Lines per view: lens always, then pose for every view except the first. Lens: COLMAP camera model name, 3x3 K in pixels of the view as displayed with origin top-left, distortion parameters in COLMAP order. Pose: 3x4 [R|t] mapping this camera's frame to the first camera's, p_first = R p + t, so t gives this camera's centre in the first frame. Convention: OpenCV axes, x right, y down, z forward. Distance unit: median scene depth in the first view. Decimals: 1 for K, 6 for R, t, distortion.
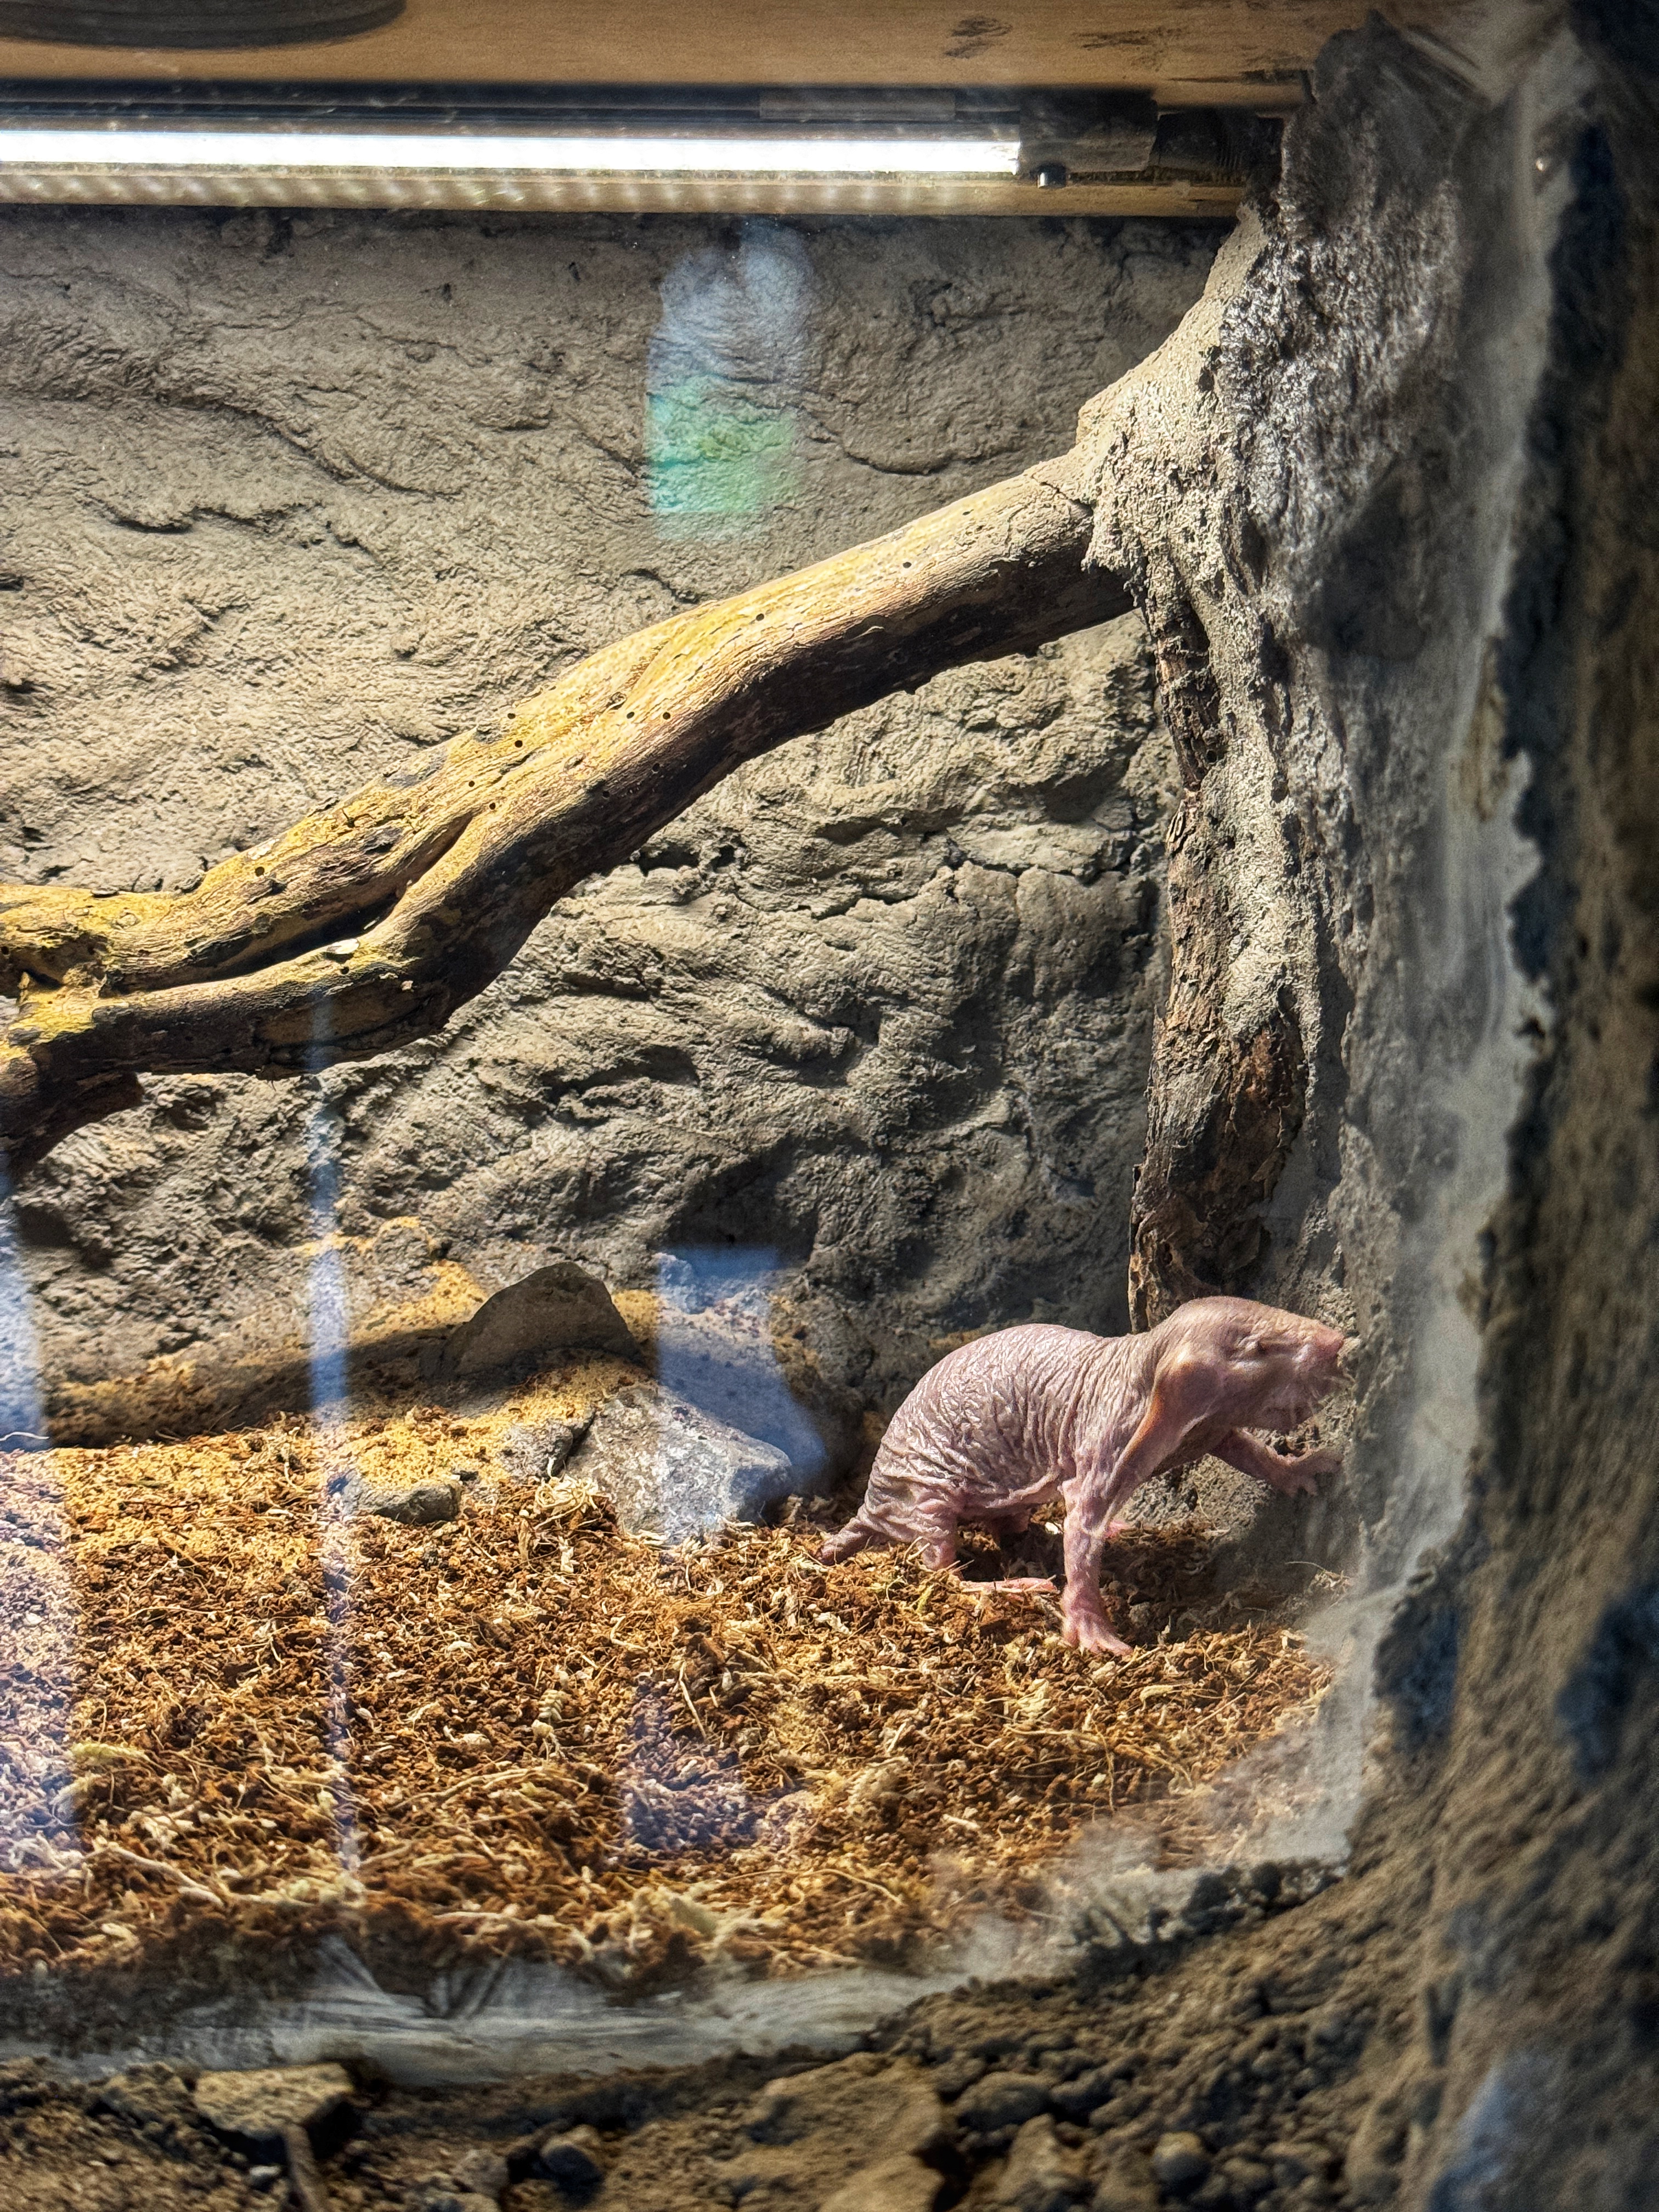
lens RADIAL K [[3166.7, 0, 827.8], [0, 3166.7, 986.0], [0, 0, 1]] dist [0.187765, -0.617484]
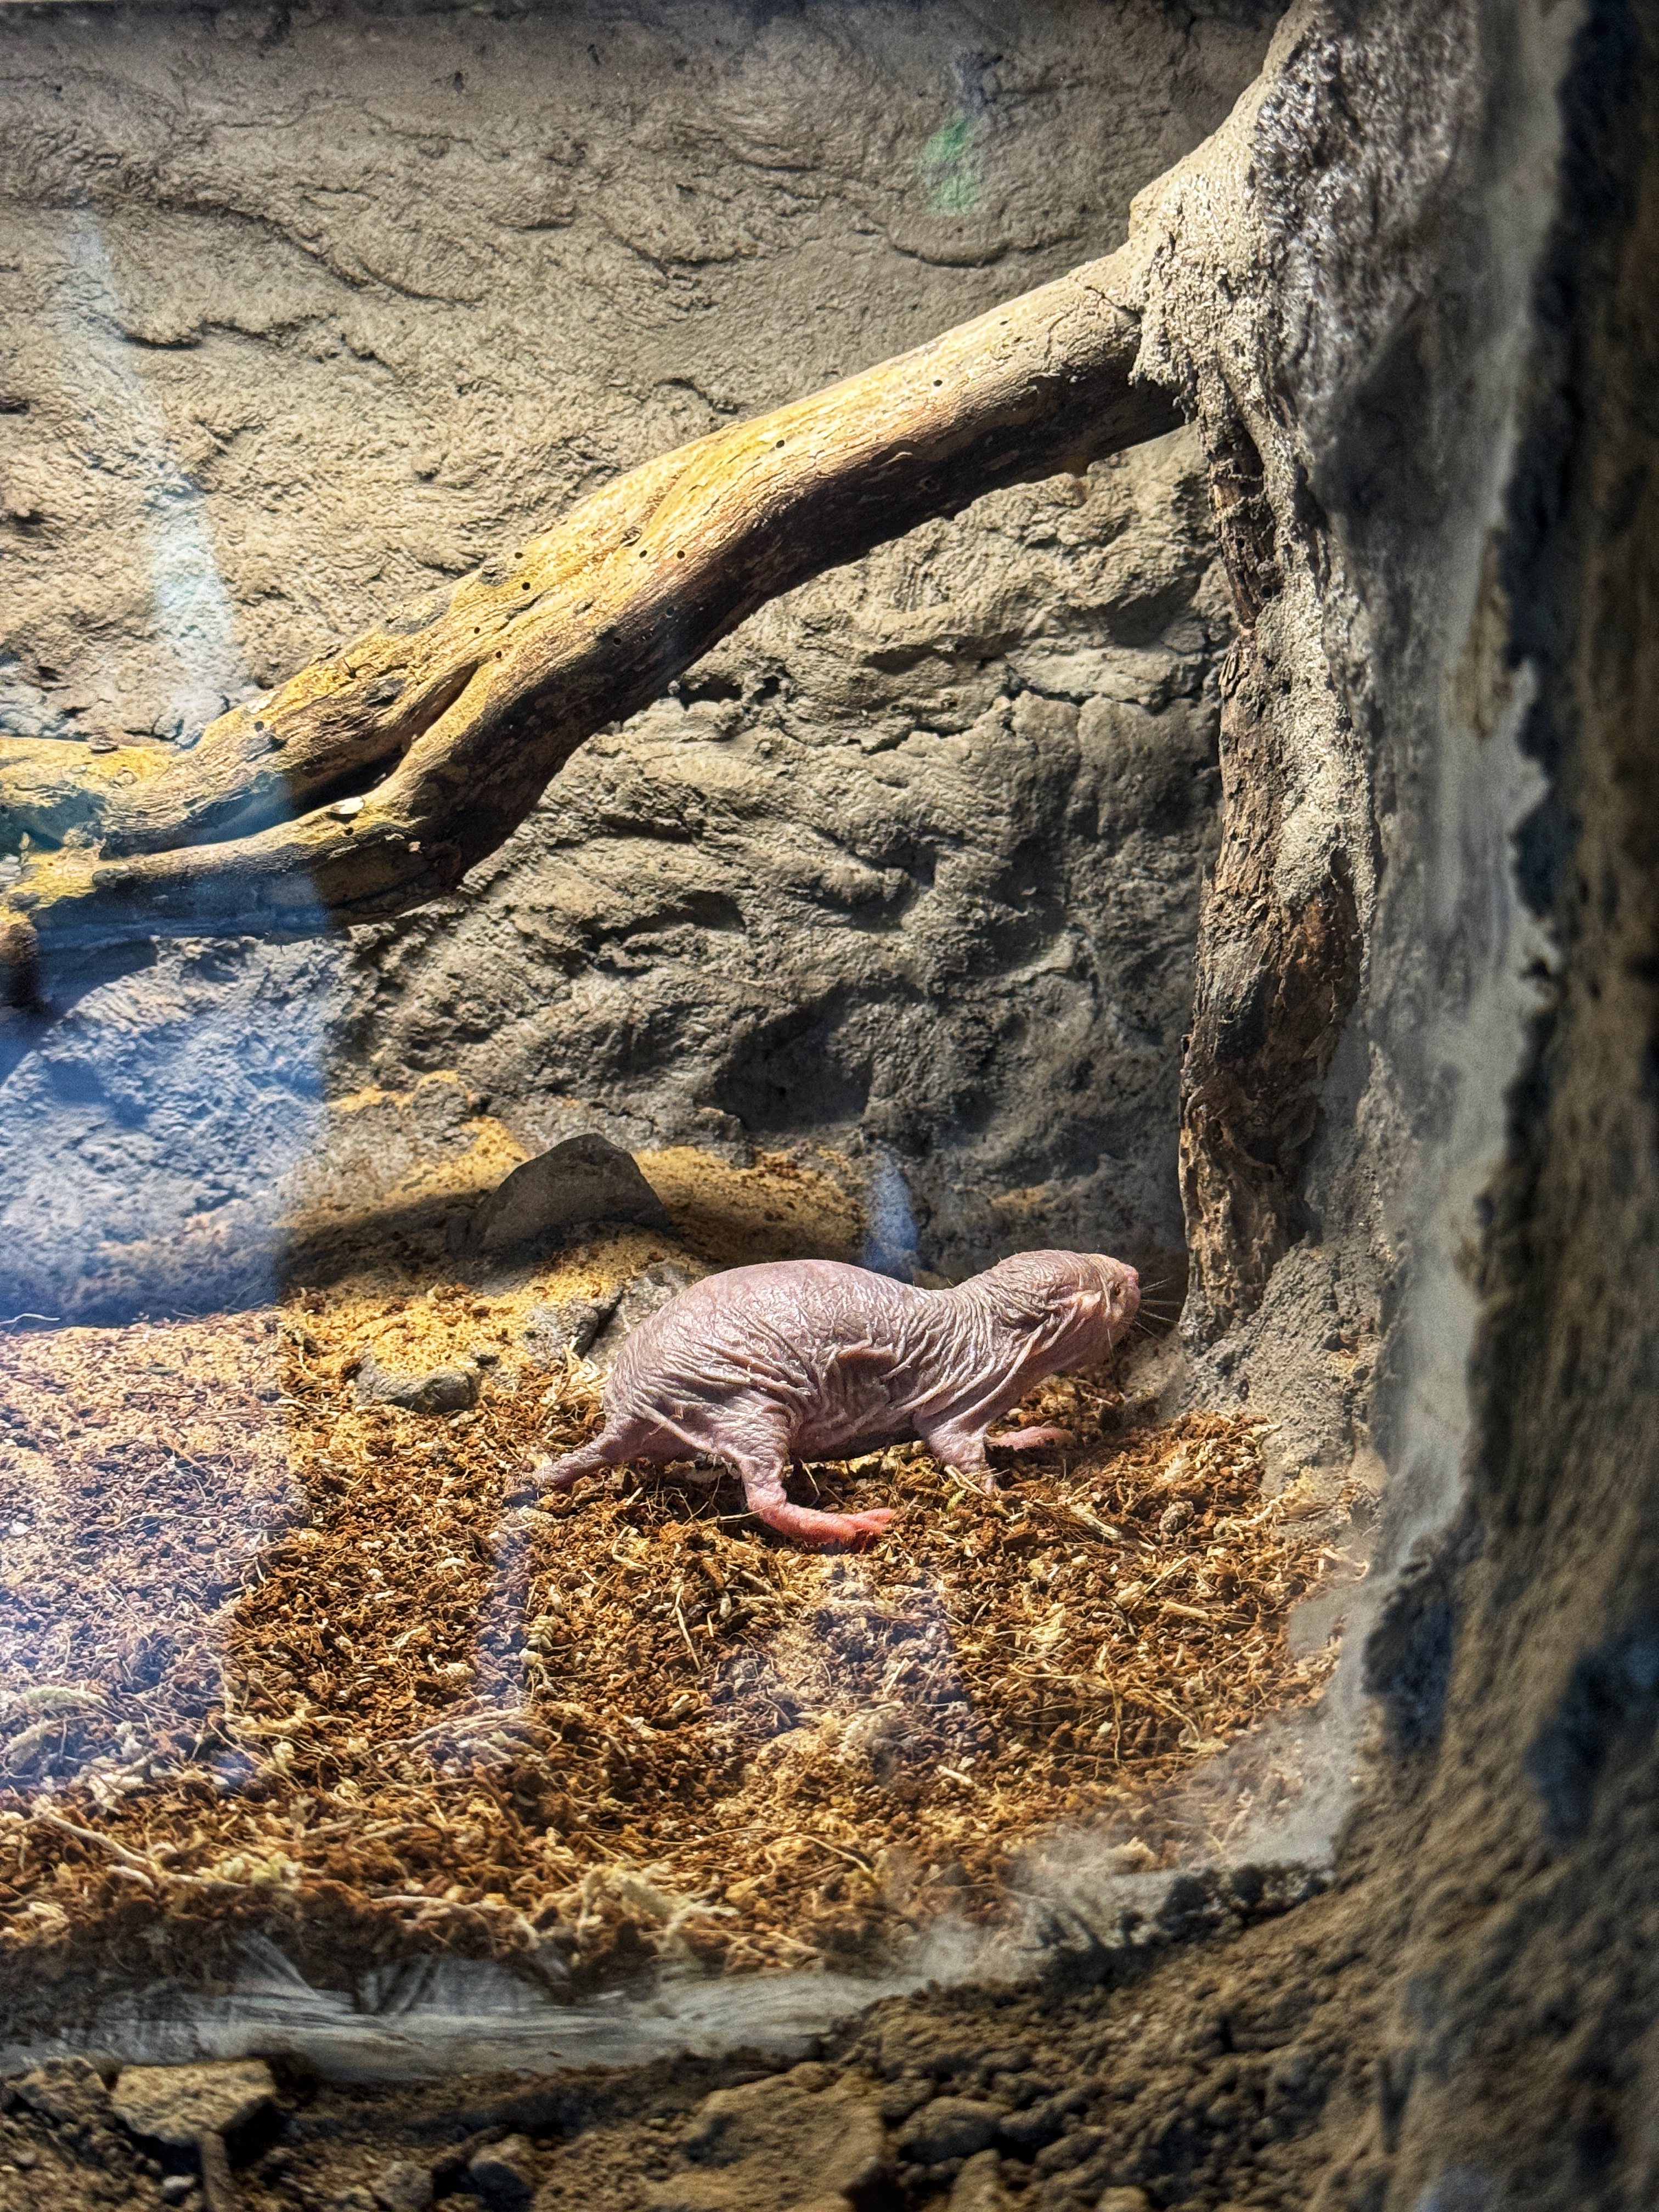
lens RADIAL K [[3166.7, 0, 827.8], [0, 3166.7, 986.0], [0, 0, 1]] dist [0.187765, -0.617484]
pose [[0.997589, -0.008881, -0.068833, 0.057274], [0.015231, 0.995616, 0.092286, -0.046197], [0.067712, -0.093111, 0.993351, 0.068149]]
